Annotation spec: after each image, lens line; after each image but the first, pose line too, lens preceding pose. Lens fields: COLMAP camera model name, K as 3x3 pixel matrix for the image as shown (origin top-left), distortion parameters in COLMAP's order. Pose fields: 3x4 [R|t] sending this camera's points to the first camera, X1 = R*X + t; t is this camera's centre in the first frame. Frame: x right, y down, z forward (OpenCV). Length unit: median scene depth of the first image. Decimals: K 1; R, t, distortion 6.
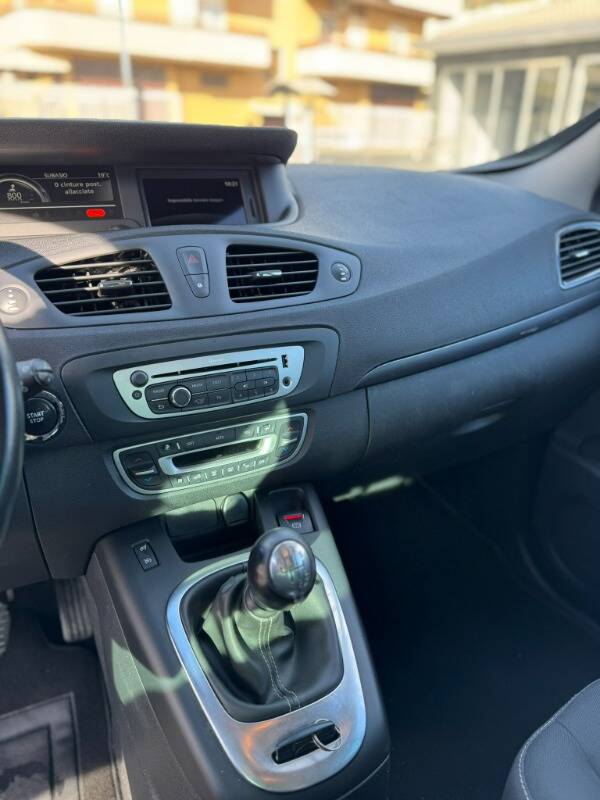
lens RADIAL K [[571.6, 0, 300.0], [0, 571.6, 400.0], [0, 0, 1]] dist [0.032361, -0.063300]
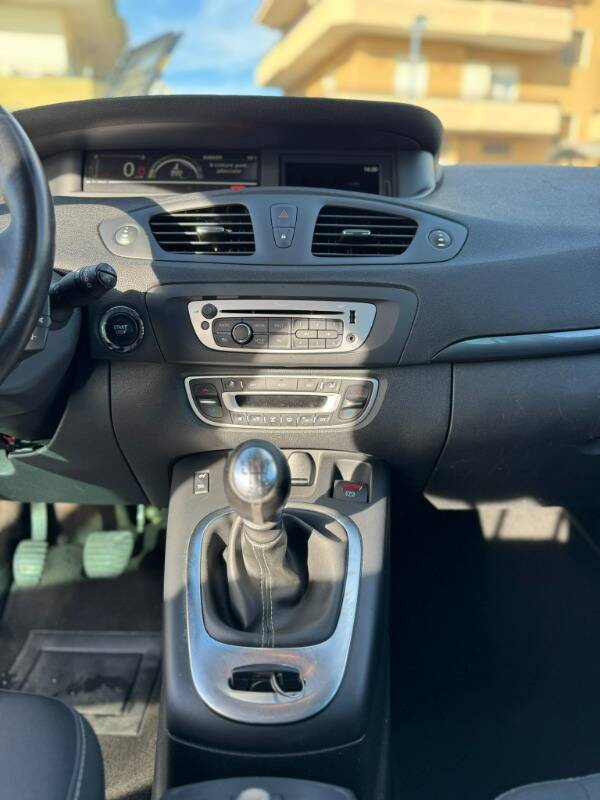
lens RADIAL K [[561.2, 0, 300.1], [0, 561.2, 413.2], [0, 0, 1]] dist [0.055846, -0.070895]
pose [[0.902315, 0.144562, -0.406115, 0.300533], [-0.177433, 0.983137, -0.044263, 0.150395], [0.392868, 0.111998, 0.912749, 0.086522]]
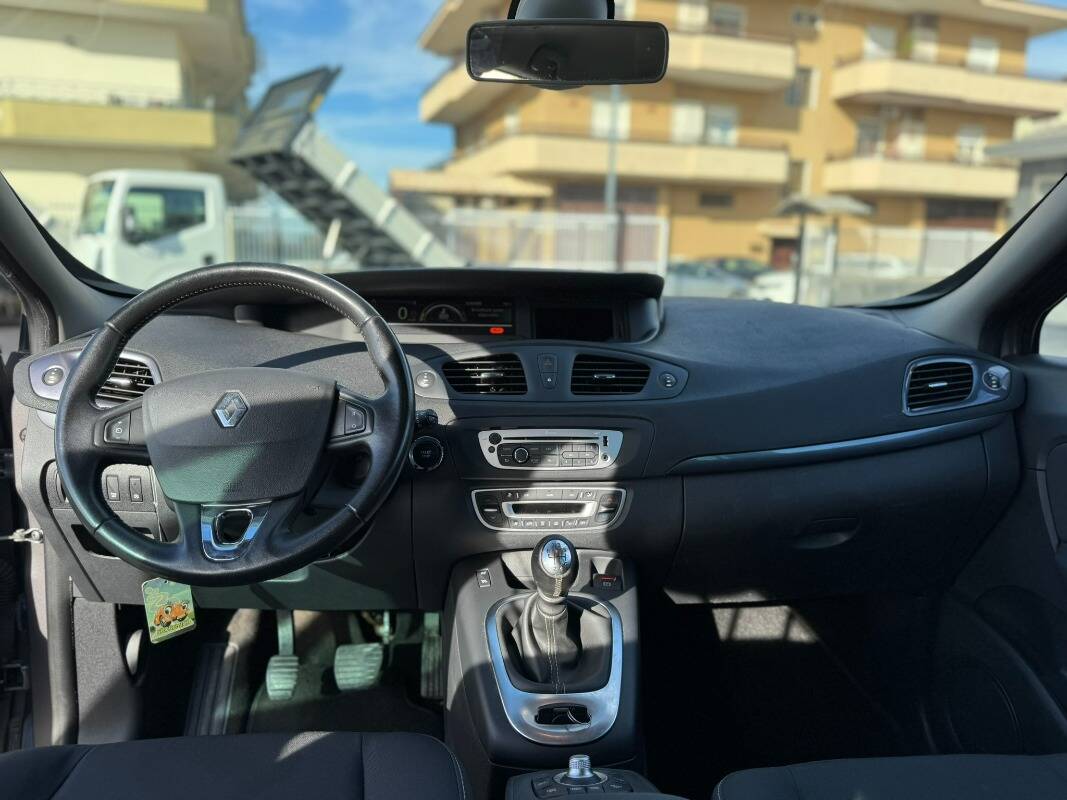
lens RADIAL K [[762.4, 0, 533.5], [0, 762.4, 400.0], [0, 0, 1]] dist [0.032361, -0.063300]
pose [[0.932831, 0.065101, -0.354384, 0.408671], [-0.150930, 0.963695, -0.220255, 0.236115], [0.327179, 0.258948, 0.908790, -0.614899]]
